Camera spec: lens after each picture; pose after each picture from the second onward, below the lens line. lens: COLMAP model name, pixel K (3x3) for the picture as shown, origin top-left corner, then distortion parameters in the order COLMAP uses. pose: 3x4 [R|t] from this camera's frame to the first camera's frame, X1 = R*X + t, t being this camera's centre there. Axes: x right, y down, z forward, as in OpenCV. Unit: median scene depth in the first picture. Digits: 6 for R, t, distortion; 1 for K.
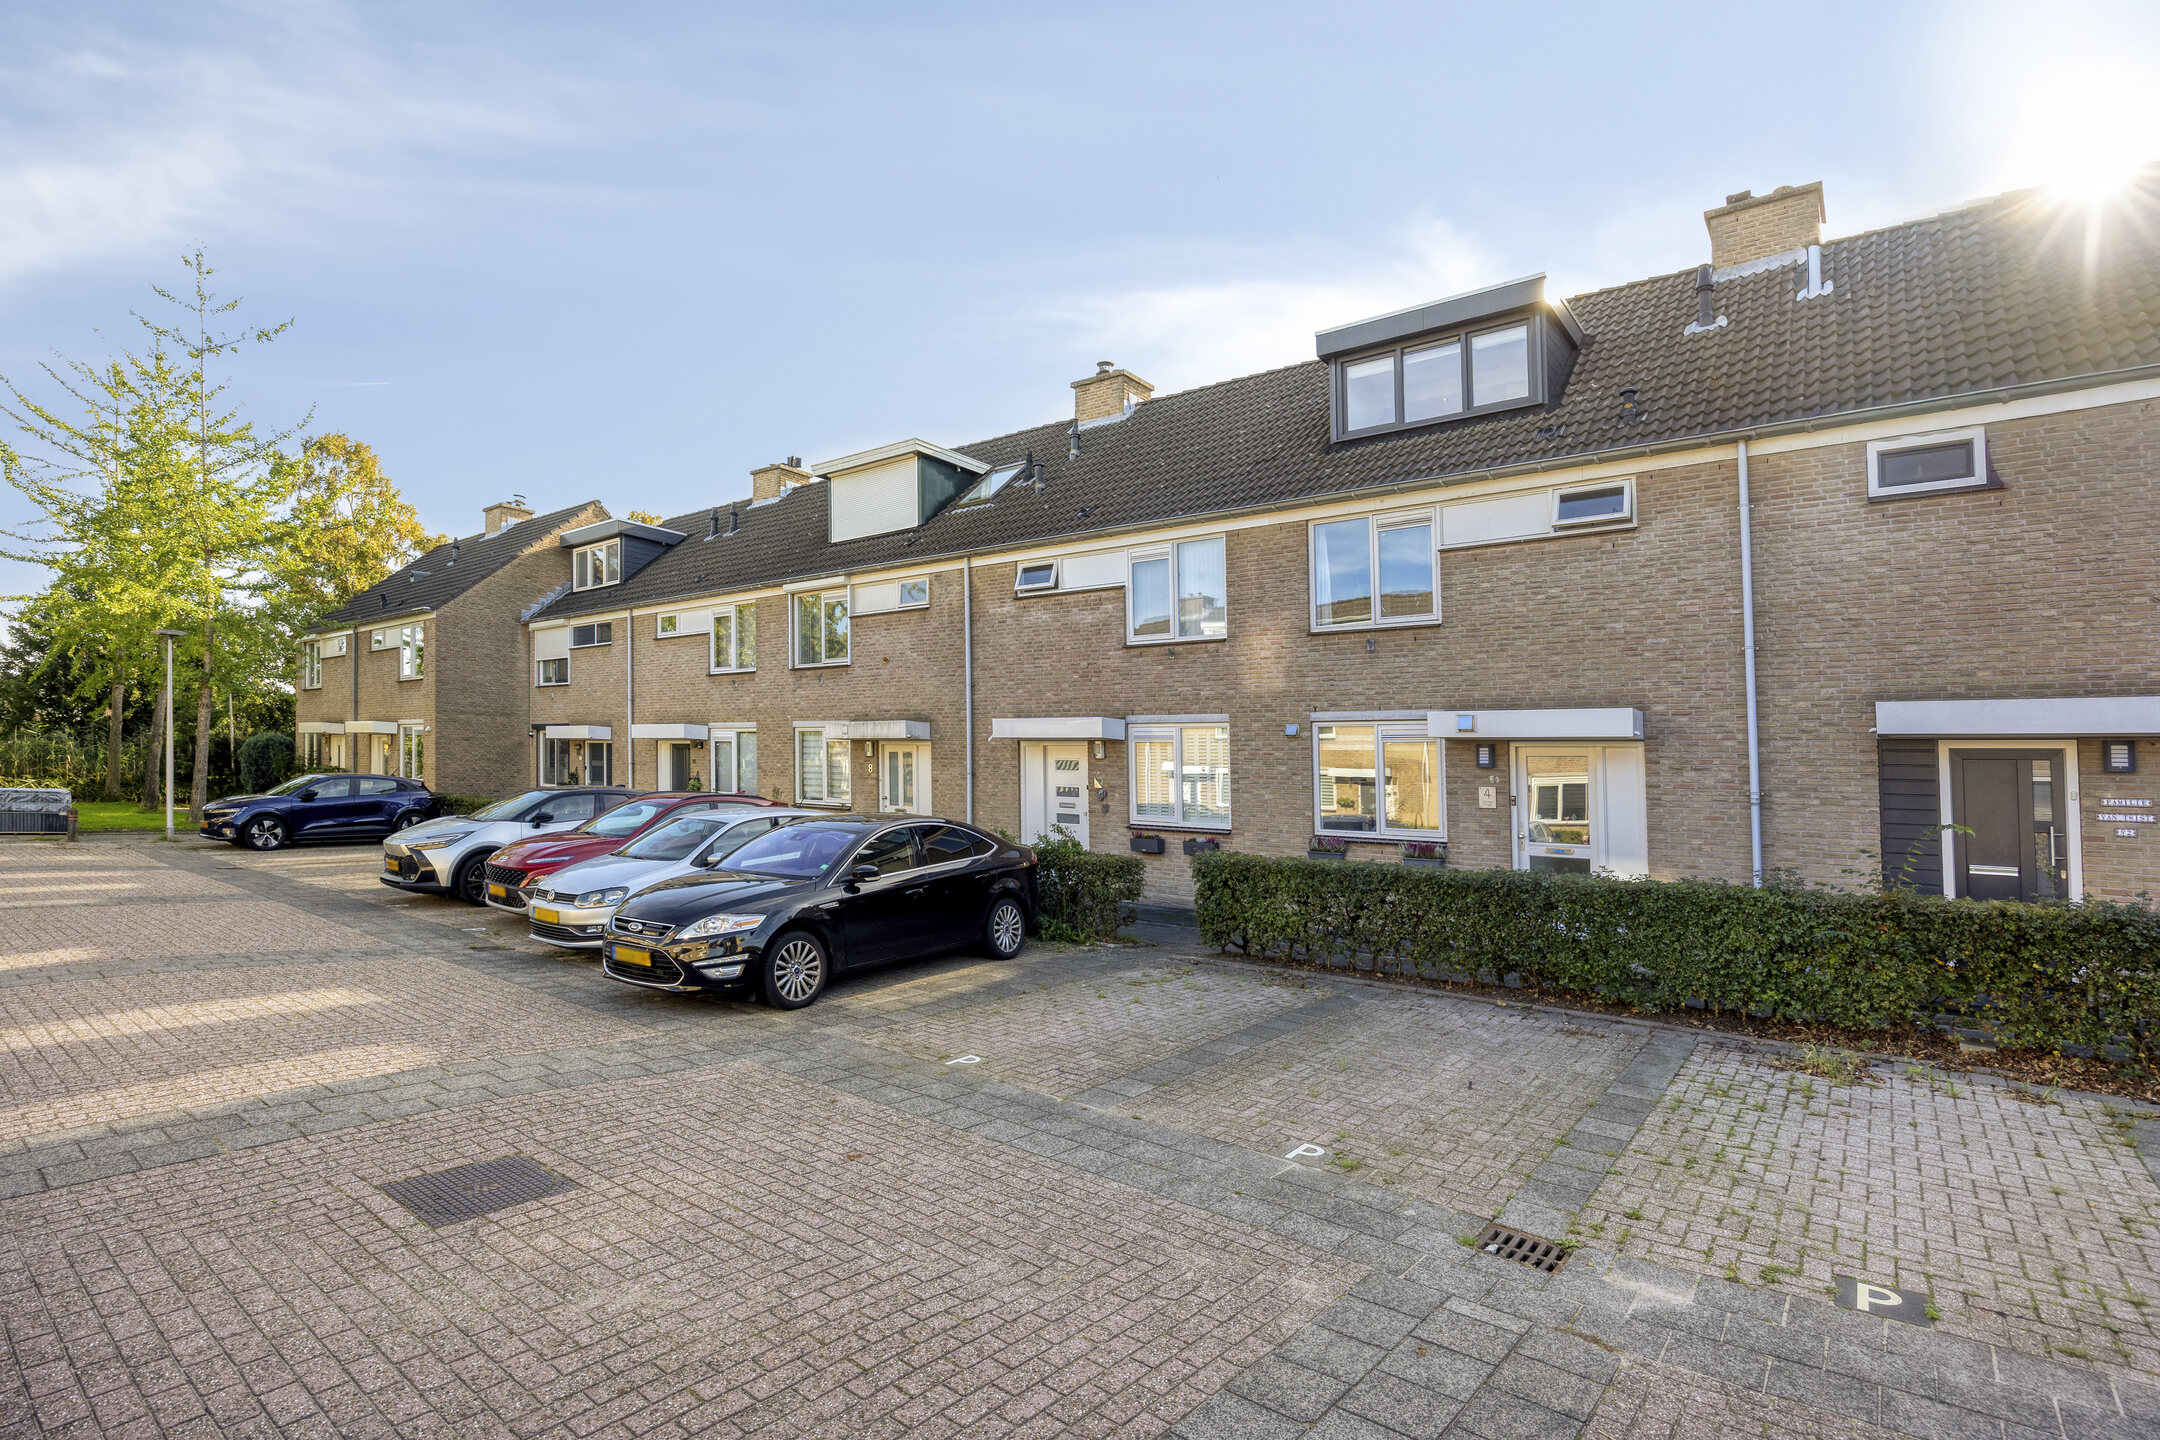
lens RADIAL K [[1067.3, 0, 1082.3], [0, 1067.3, 764.8], [0, 0, 1]] dist [-0.016014, 0.000156]
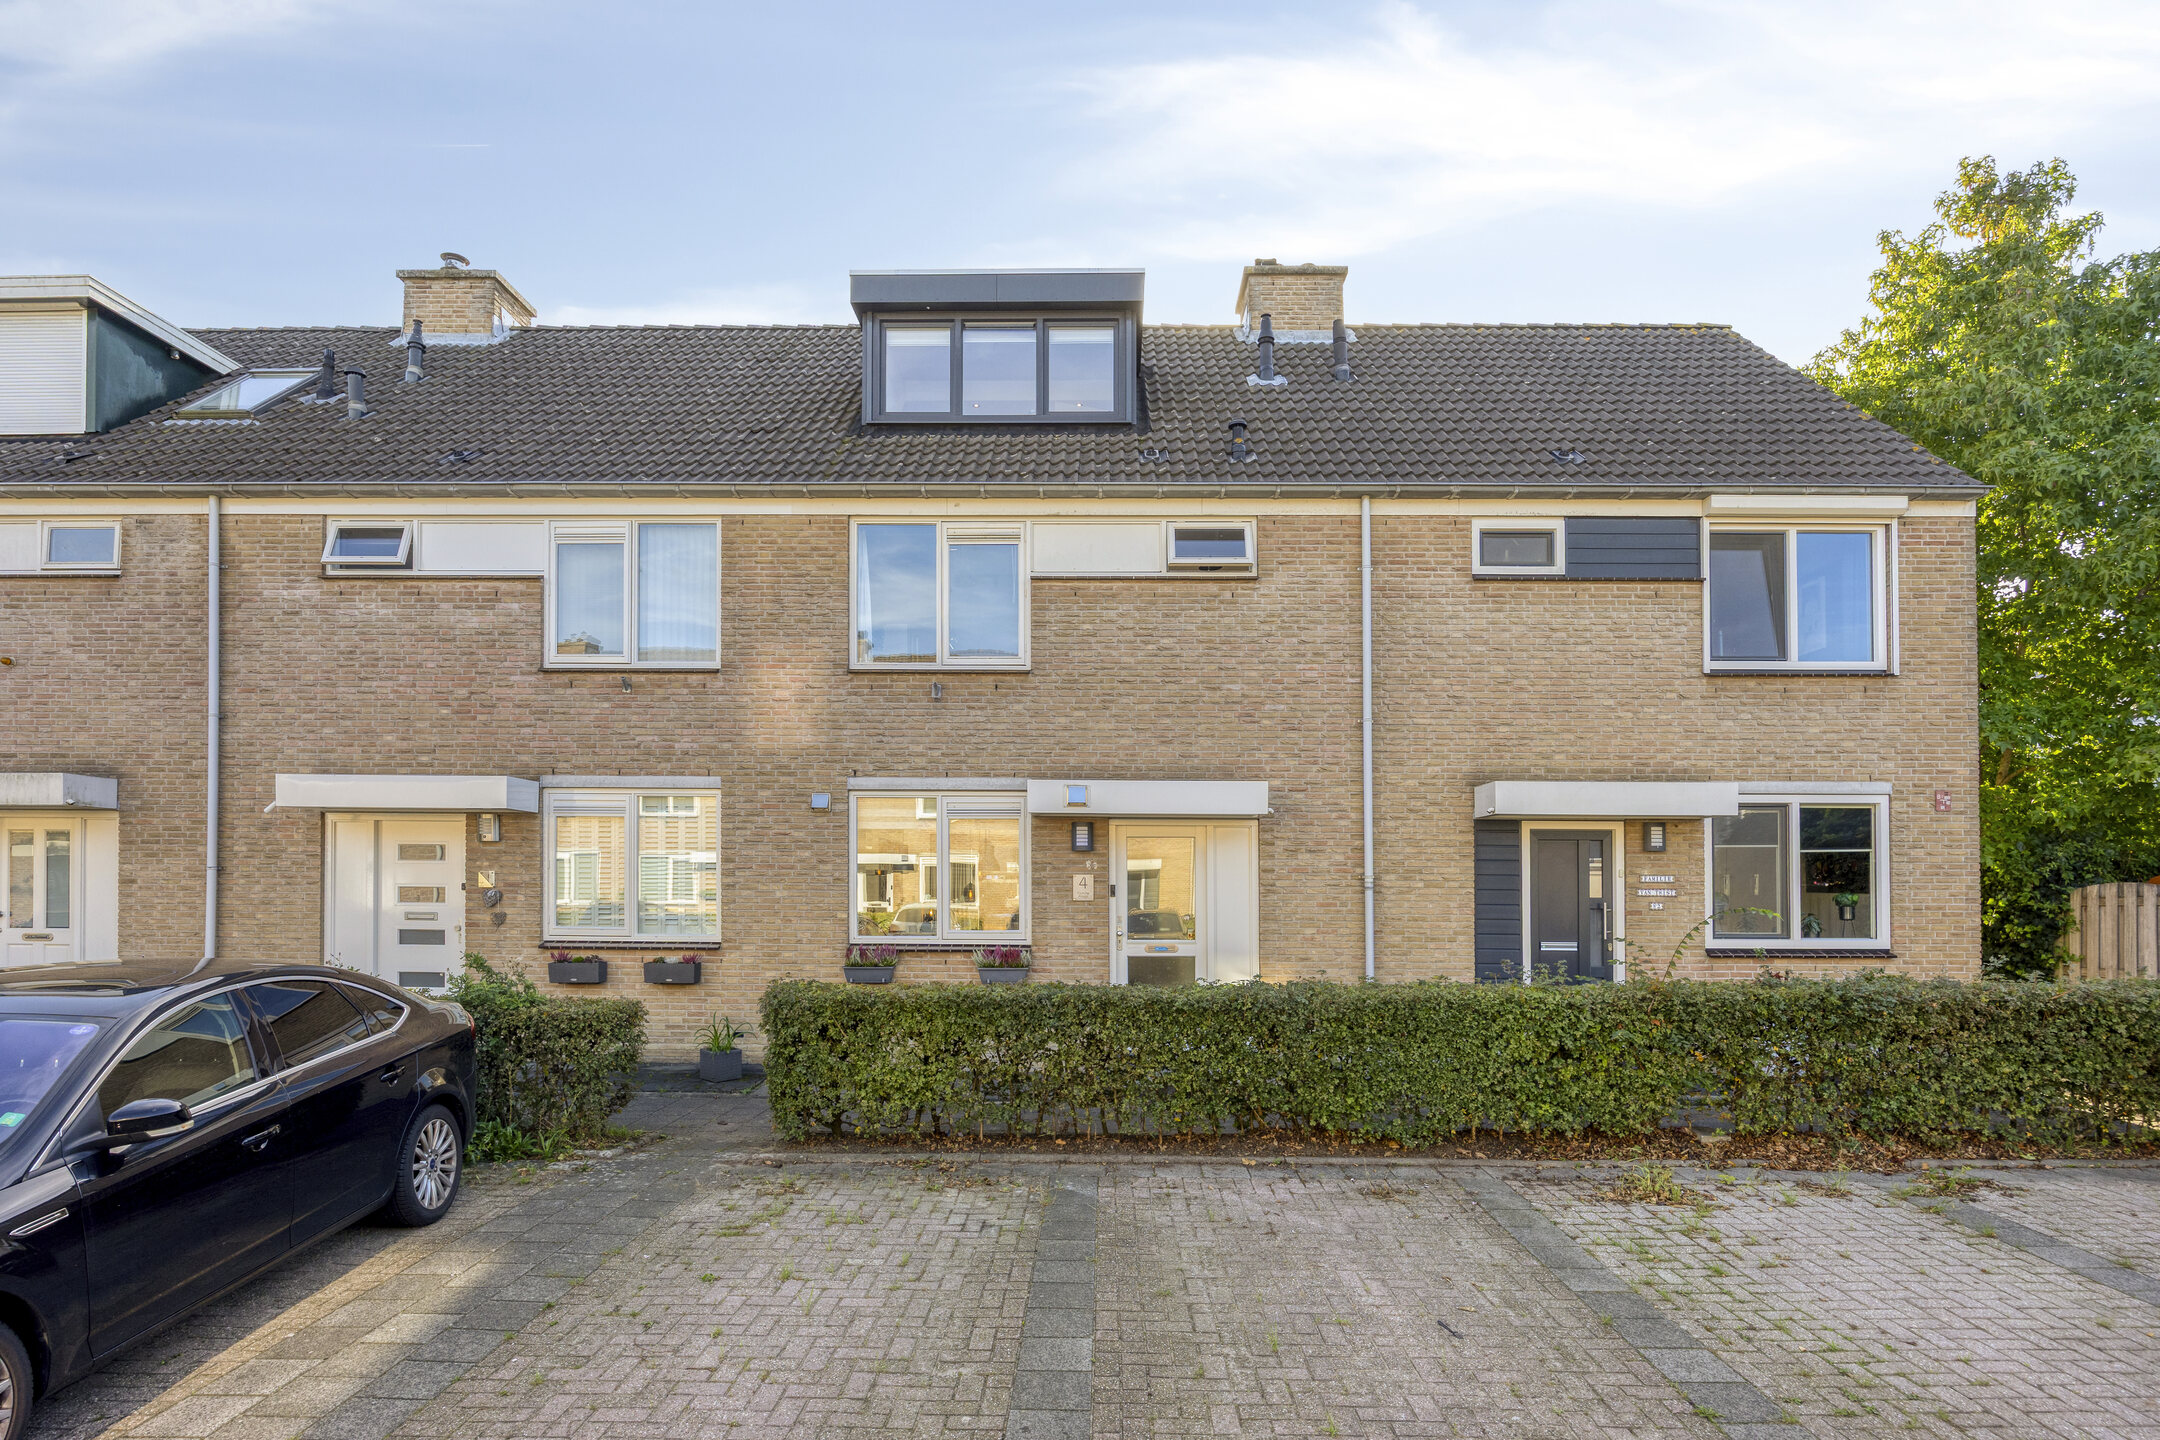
lens RADIAL K [[1092.9, 0, 1077.3], [0, 1092.9, 826.1], [0, 0, 1]] dist [-0.012192, 0.000705]
pose [[0.789455, 0.006302, 0.613776, -0.120761], [0.005747, 0.999828, -0.017658, -0.001561], [-0.613782, 0.017467, 0.789283, 0.302636]]
